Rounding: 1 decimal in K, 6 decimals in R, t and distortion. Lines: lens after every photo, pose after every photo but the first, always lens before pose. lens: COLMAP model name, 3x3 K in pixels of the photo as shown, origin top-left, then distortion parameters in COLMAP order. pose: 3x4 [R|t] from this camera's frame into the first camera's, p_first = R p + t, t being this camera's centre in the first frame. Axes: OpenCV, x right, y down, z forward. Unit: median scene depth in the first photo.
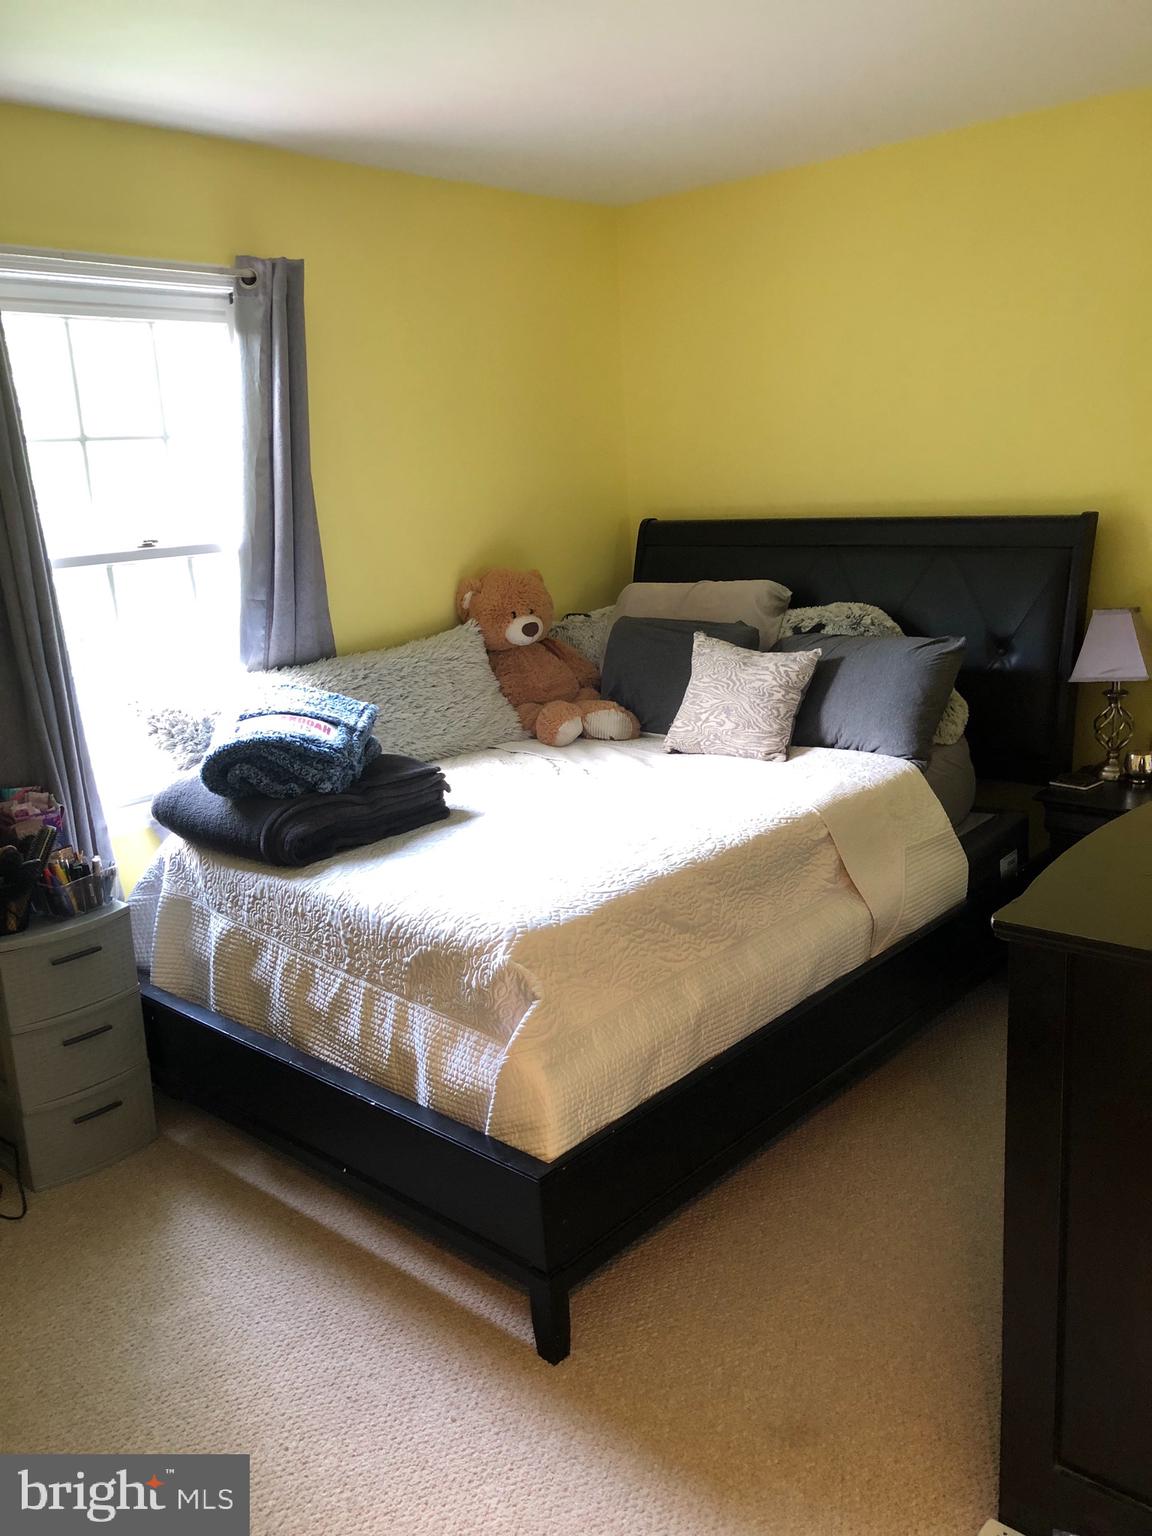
lens RADIAL K [[1274.5, 0, 567.2], [0, 1274.5, 773.3], [0, 0, 1]] dist [0.088894, -0.112684]
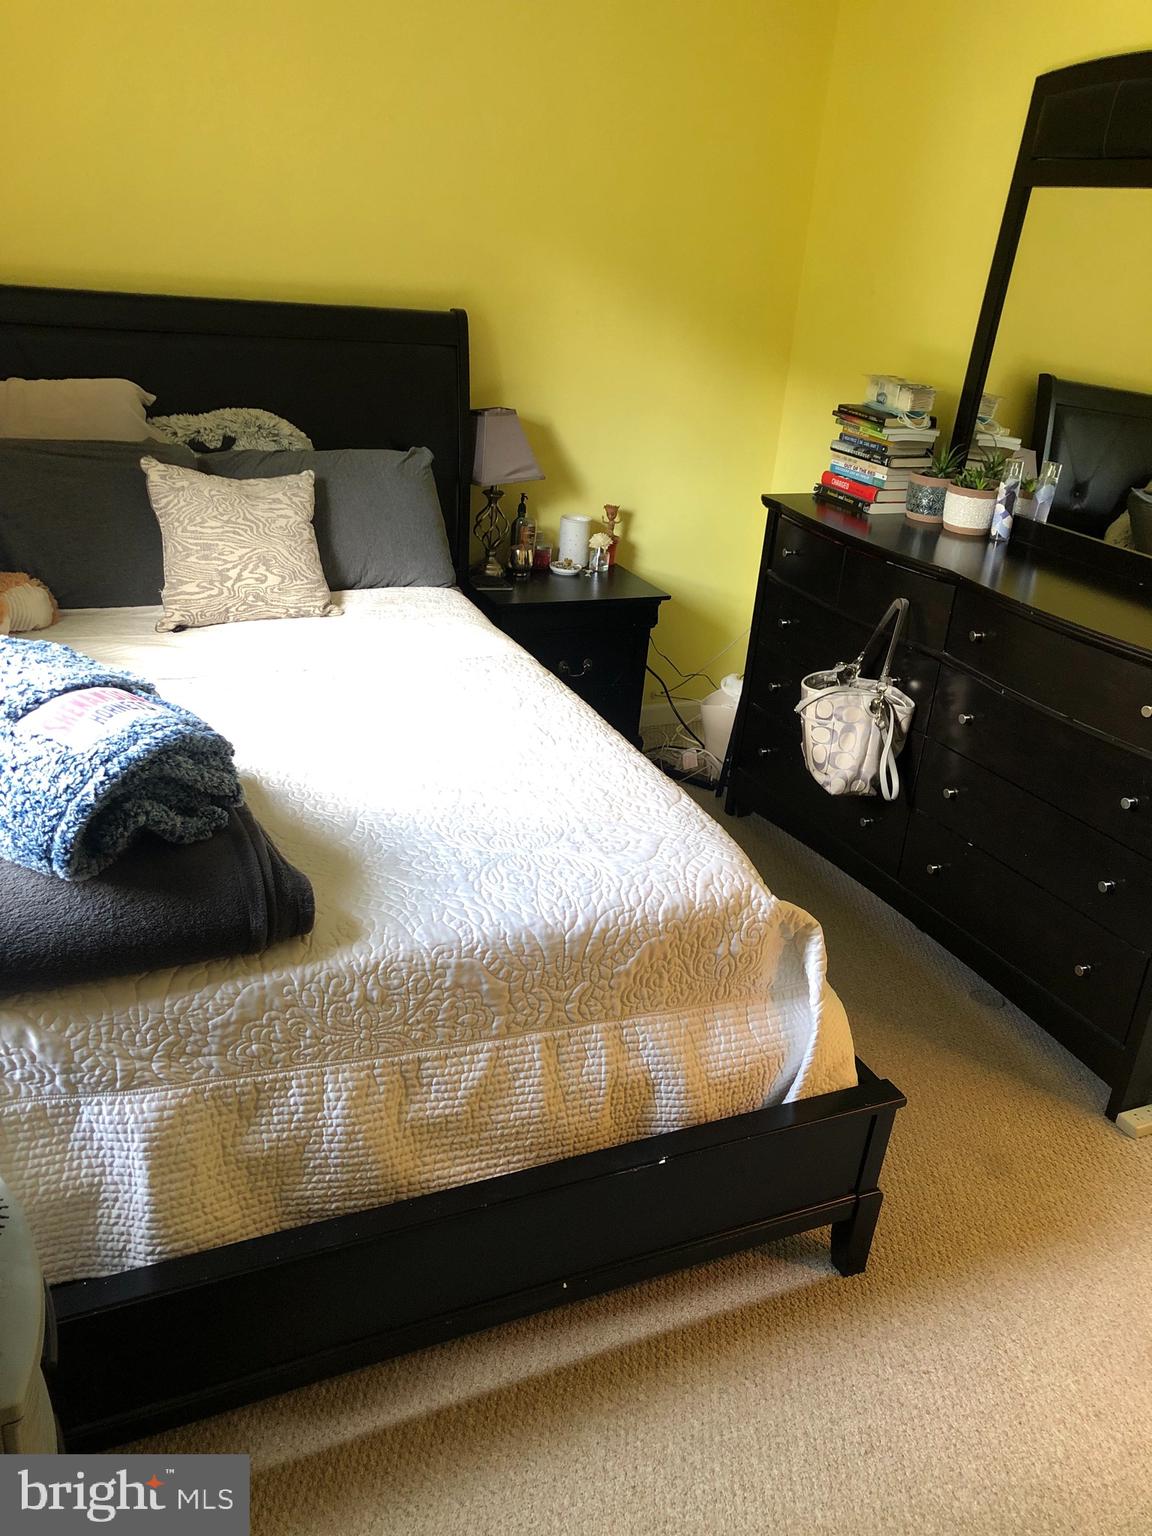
lens RADIAL K [[1274.5, 0, 572.6], [0, 1274.5, 762.4], [0, 0, 1]] dist [0.088894, -0.112684]
pose [[0.365526, -0.282704, 0.886831, -0.626478], [0.114892, 0.959178, 0.258412, -0.132152], [-0.923683, 0.007433, 0.383085, 0.626935]]
